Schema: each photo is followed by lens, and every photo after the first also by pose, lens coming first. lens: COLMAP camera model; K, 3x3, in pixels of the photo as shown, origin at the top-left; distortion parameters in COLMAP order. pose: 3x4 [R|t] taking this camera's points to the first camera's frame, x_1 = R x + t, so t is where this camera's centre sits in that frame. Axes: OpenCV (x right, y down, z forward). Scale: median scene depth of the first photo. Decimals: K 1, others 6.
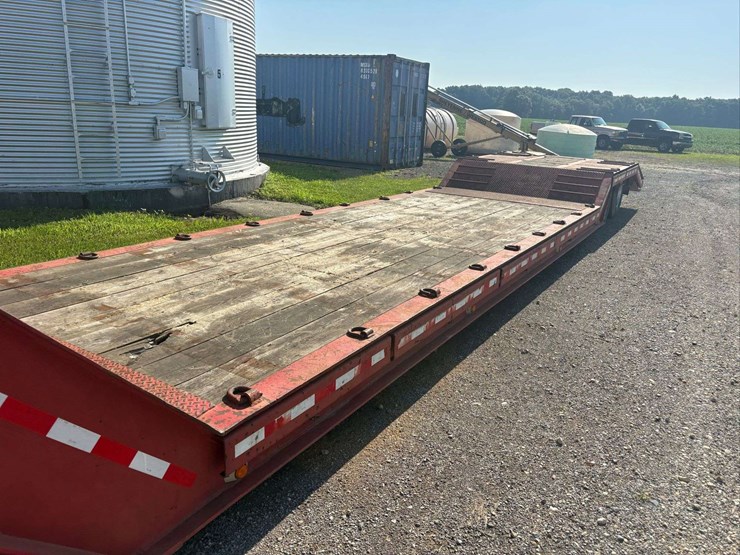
lens RADIAL K [[551.2, 0, 376.4], [0, 551.2, 278.6], [0, 0, 1]] dist [0.034153, -0.004381]
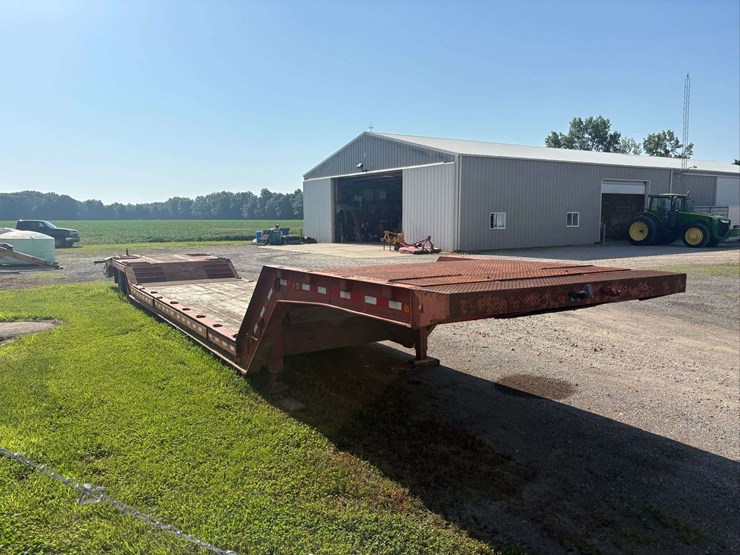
lens RADIAL K [[564.7, 0, 370.0], [0, 564.7, 277.5], [0, 0, 1]] dist [0.035381, -0.001900]
pose [[0.448073, -0.151281, 0.881104, -0.450503], [0.291056, 0.956568, 0.016225, -0.019060], [-0.845291, 0.249181, 0.472644, -0.090570]]
